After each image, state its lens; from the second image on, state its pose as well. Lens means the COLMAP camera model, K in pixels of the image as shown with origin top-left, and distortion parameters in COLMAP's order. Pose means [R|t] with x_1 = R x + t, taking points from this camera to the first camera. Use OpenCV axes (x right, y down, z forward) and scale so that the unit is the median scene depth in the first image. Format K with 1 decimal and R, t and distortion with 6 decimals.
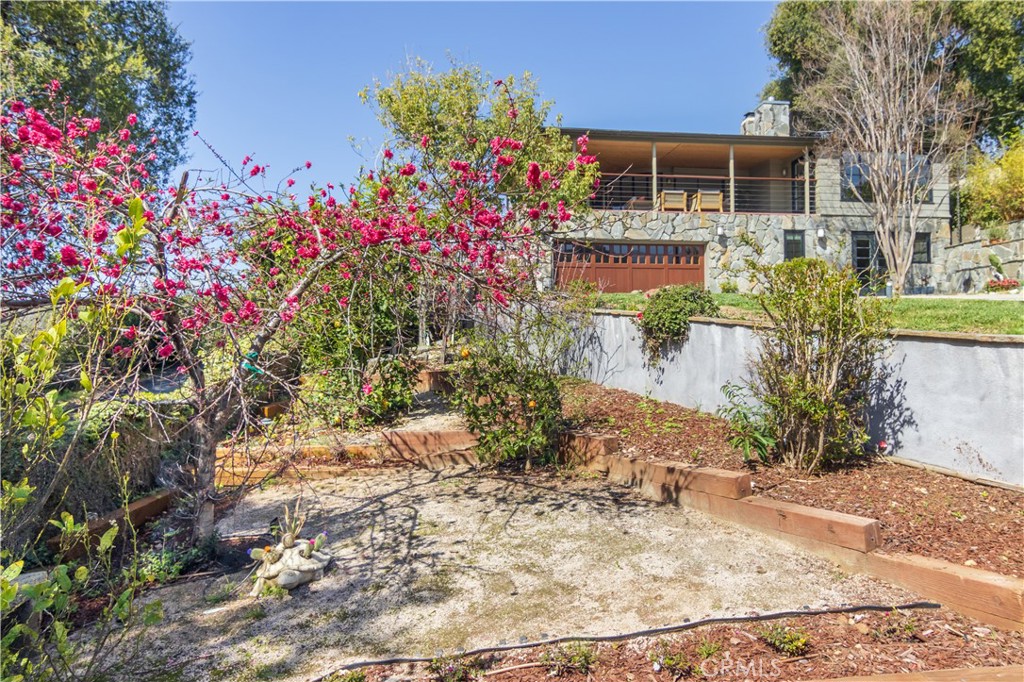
lens RADIAL K [[717.2, 0, 496.5], [0, 717.2, 358.9], [0, 0, 1]] dist [-0.014958, 0.024662]
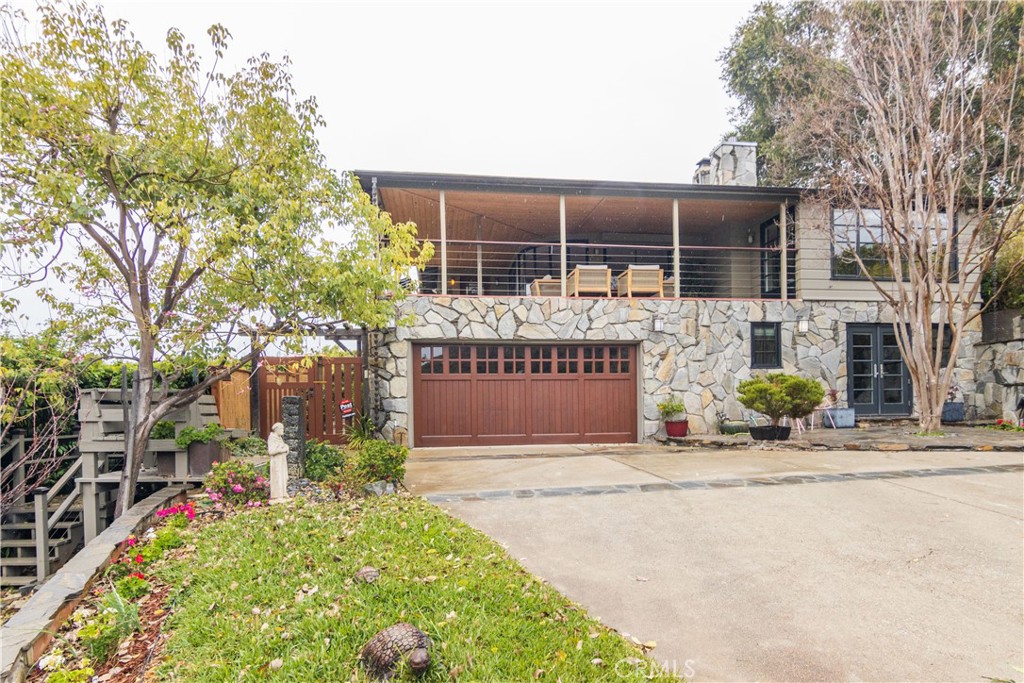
lens RADIAL K [[594.4, 0, 504.9], [0, 594.4, 400.4], [0, 0, 1]] dist [0.010194, -0.005096]
pose [[0.999899, -0.004766, 0.013398, 0.154107], [0.004628, 0.999936, 0.010284, -0.111302], [-0.013446, -0.010221, 0.999857, 0.423498]]
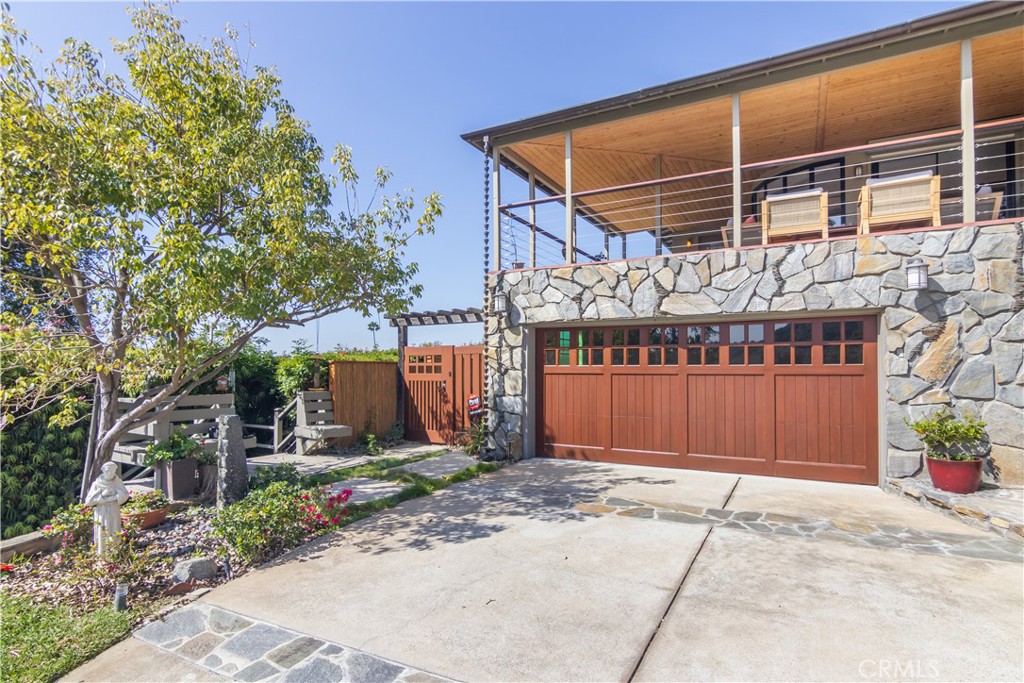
lens RADIAL K [[551.8, 0, 515.4], [0, 551.8, 366.1], [0, 0, 1]] dist [-0.001742, 0.003591]
pose [[0.808456, -0.000648, -0.588557, 0.306588], [0.001227, 0.999999, 0.000585, -0.130732], [0.588556, -0.001195, 0.808456, 0.629659]]
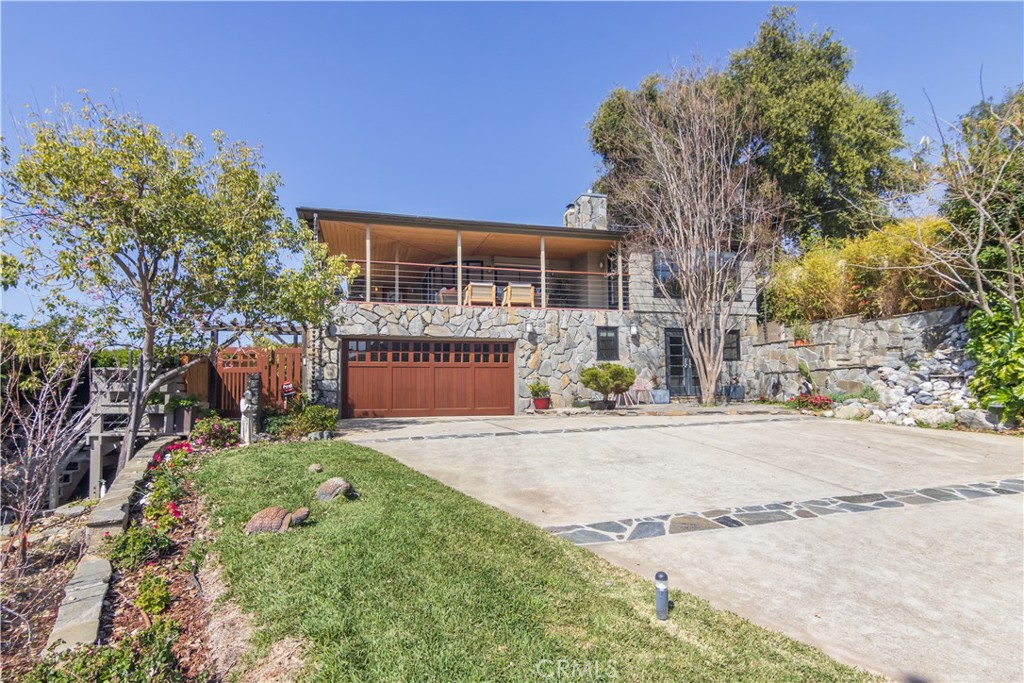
lens RADIAL K [[551.8, 0, 501.8], [0, 551.8, 372.4], [0, 0, 1]] dist [-0.001742, 0.003591]
pose [[0.990356, 0.001268, 0.138543, 0.173940], [0.003070, 0.999512, -0.031097, -0.096557], [-0.138514, 0.031223, 0.989868, 0.290450]]
